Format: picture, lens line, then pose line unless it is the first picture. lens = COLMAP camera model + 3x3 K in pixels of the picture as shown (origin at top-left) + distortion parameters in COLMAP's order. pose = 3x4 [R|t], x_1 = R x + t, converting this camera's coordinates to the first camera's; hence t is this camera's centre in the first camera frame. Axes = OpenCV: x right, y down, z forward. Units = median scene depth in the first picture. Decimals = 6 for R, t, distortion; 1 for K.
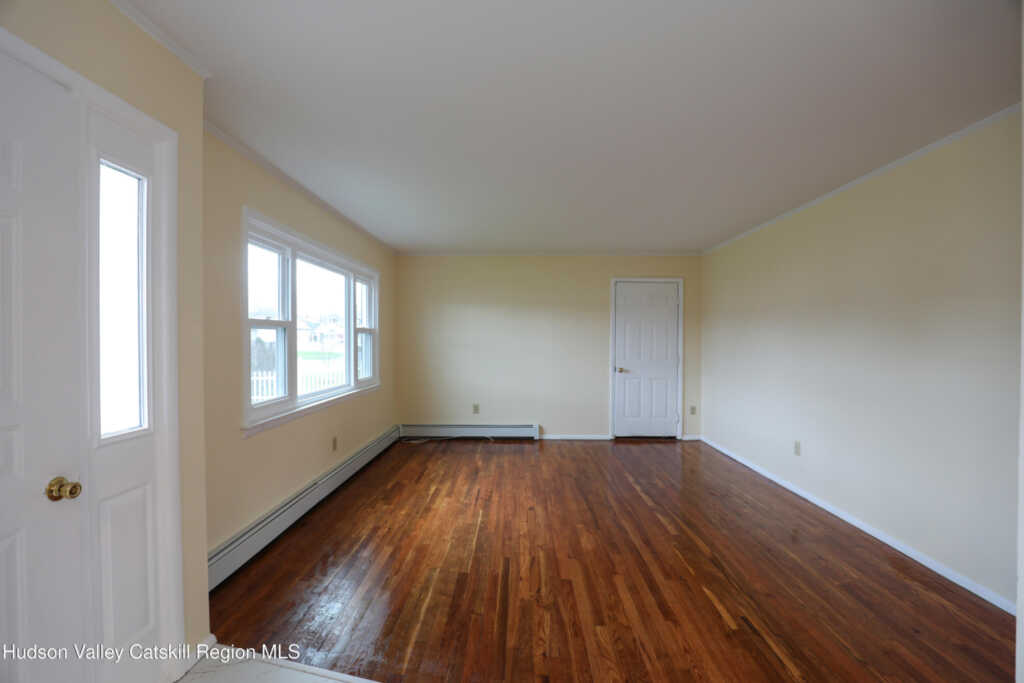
lens RADIAL K [[463.5, 0, 506.9], [0, 463.5, 341.7], [0, 0, 1]] dist [-0.001841, -0.000177]
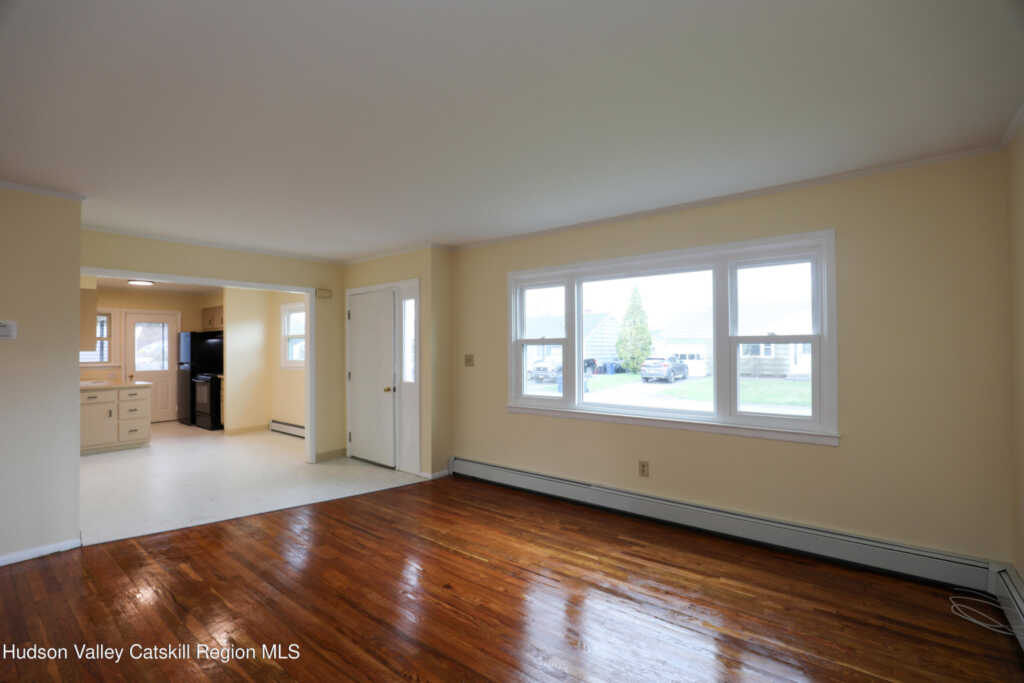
lens RADIAL K [[463.5, 0, 503.4], [0, 463.5, 341.9], [0, 0, 1]] dist [-0.001841, -0.000177]
pose [[-0.604500, 0.000752, -0.796604, 0.639788], [0.002517, 0.999996, -0.000967, -0.033217], [0.796601, -0.002590, -0.604500, 1.649961]]
